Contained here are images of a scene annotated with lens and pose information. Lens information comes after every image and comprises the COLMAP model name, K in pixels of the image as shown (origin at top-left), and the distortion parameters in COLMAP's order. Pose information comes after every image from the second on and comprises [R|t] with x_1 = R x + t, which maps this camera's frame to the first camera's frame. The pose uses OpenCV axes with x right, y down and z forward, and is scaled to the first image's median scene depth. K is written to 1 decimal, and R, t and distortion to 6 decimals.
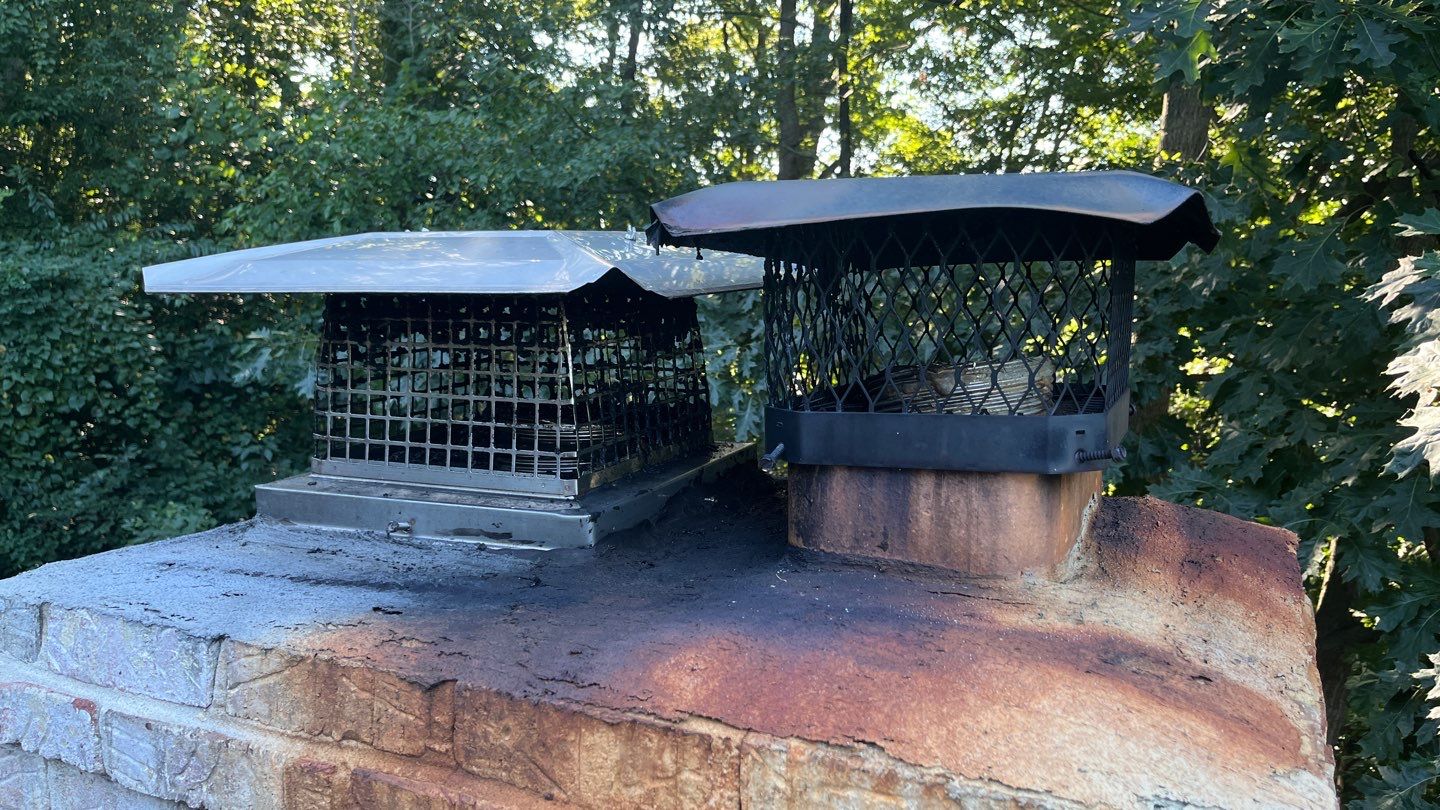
lens RADIAL K [[1071.8, 0, 725.7], [0, 1071.8, 403.6], [0, 0, 1]] dist [0.025749, -0.031480]
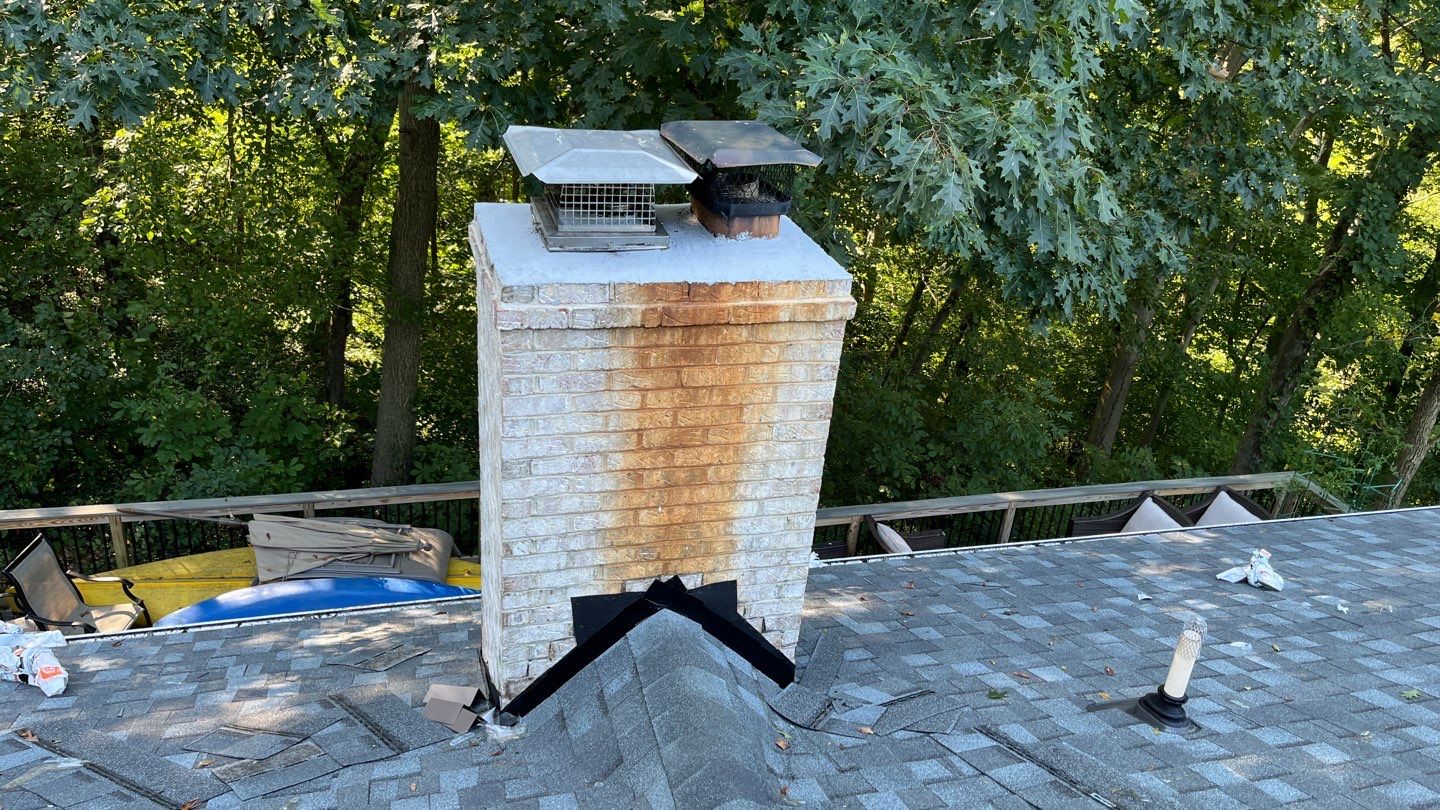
lens RADIAL K [[1040.4, 0, 723.4], [0, 1040.4, 385.8], [0, 0, 1]] dist [0.090253, -0.067948]
pose [[0.733295, -0.232948, 0.638759, -2.866917], [-0.023825, 0.930095, 0.366546, -0.874572], [-0.679493, -0.284004, 0.676484, -2.009816]]
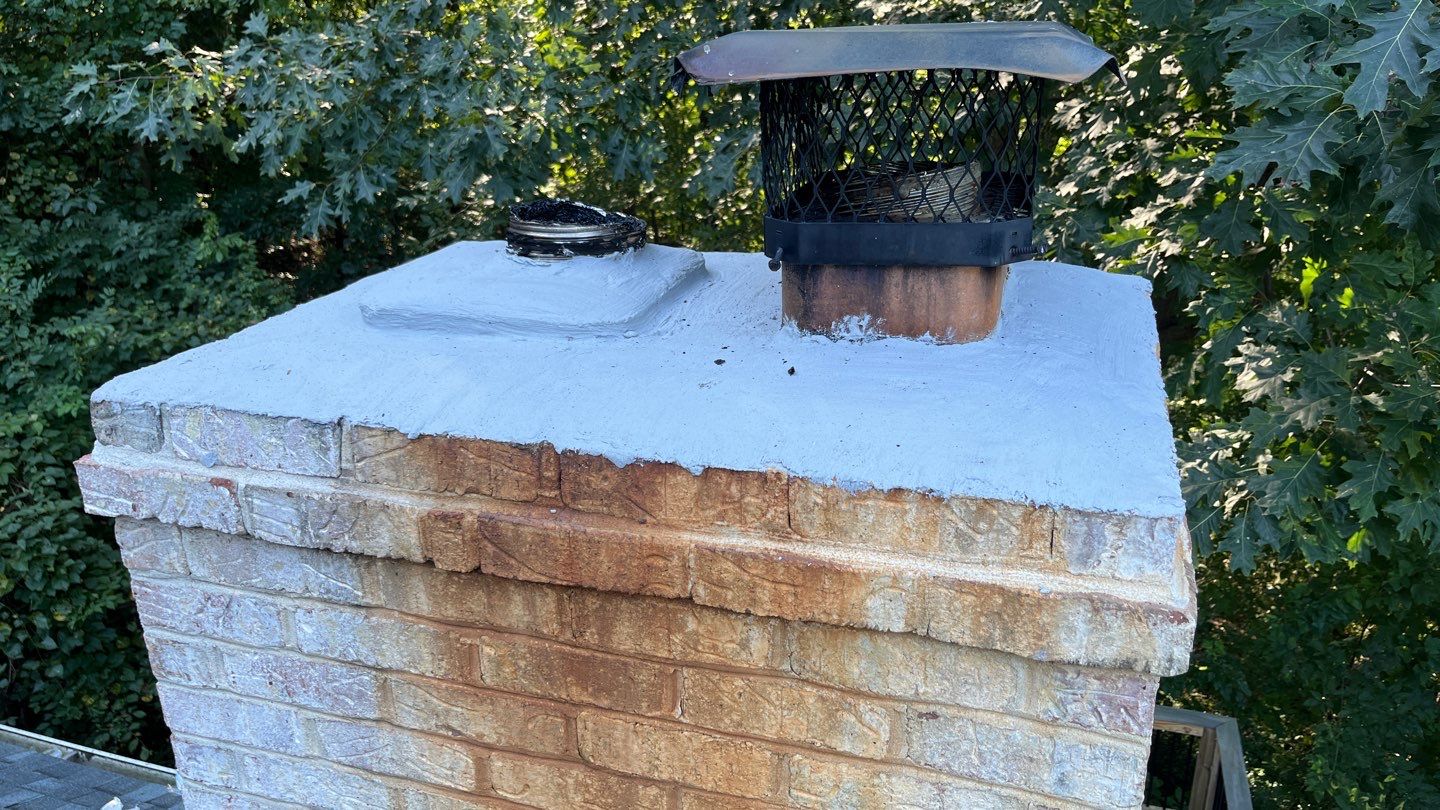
lens RADIAL K [[1080.8, 0, 719.4], [0, 1080.8, 414.9], [0, 0, 1]] dist [0.048509, -0.071264]
pose [[0.990633, -0.066621, 0.119195, -0.206159], [0.033619, 0.965031, 0.259971, -0.117744], [-0.132346, -0.253529, 0.958231, -0.293732]]
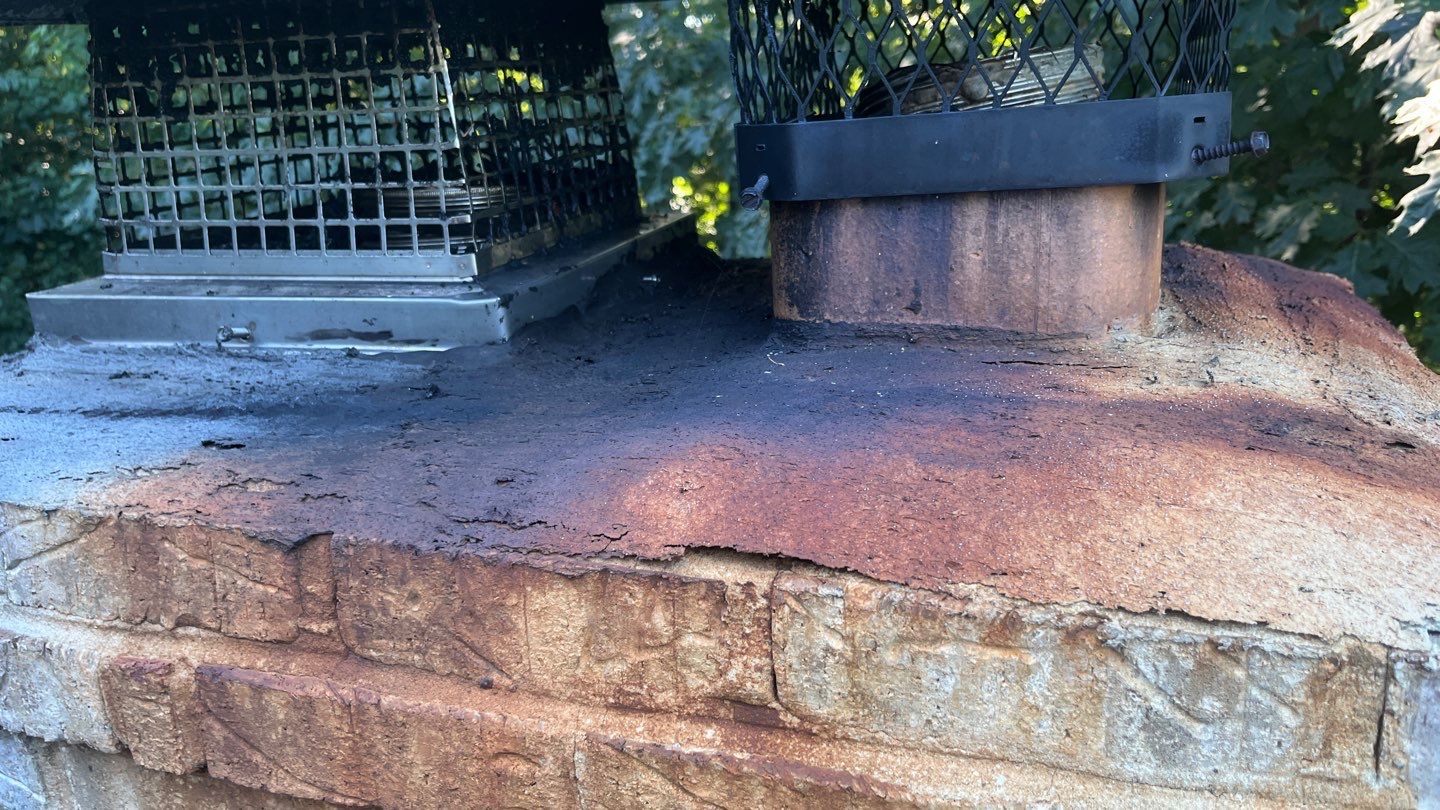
lens RADIAL K [[1092.1, 0, 723.6], [0, 1092.1, 414.7], [0, 0, 1]] dist [0.035923, -0.062531]
pose [[0.993159, -0.072725, 0.091355, -0.059116], [0.055640, 0.982579, 0.177318, 0.071418], [-0.102659, -0.171022, 0.979904, 0.294699]]
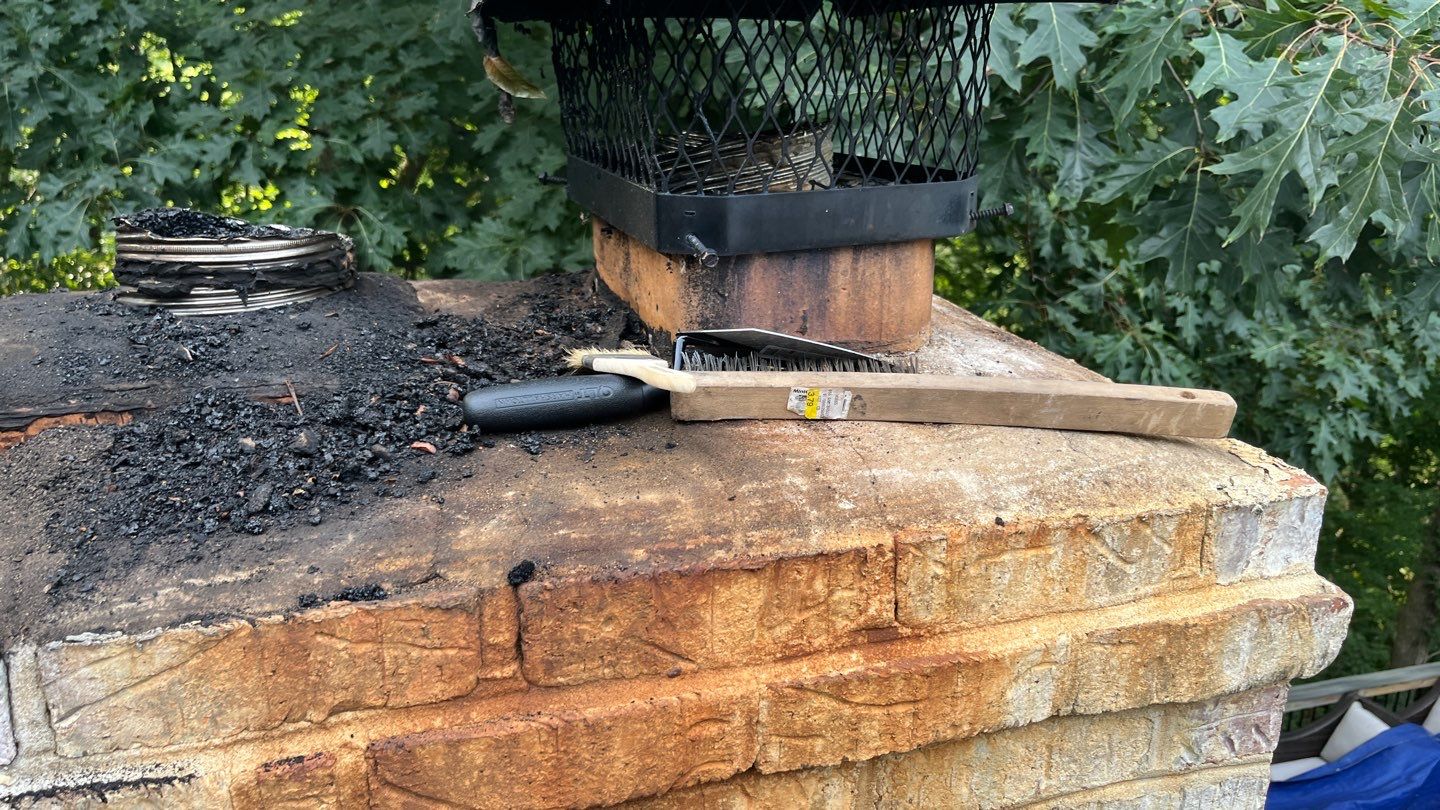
lens RADIAL K [[1092.1, 0, 723.6], [0, 1092.1, 414.7], [0, 0, 1]] dist [0.035923, -0.062531]
pose [[0.734406, -0.207748, 0.646134, -0.608430], [0.056049, 0.967314, 0.247309, -0.045535], [-0.676392, -0.145410, 0.722045, 0.342305]]
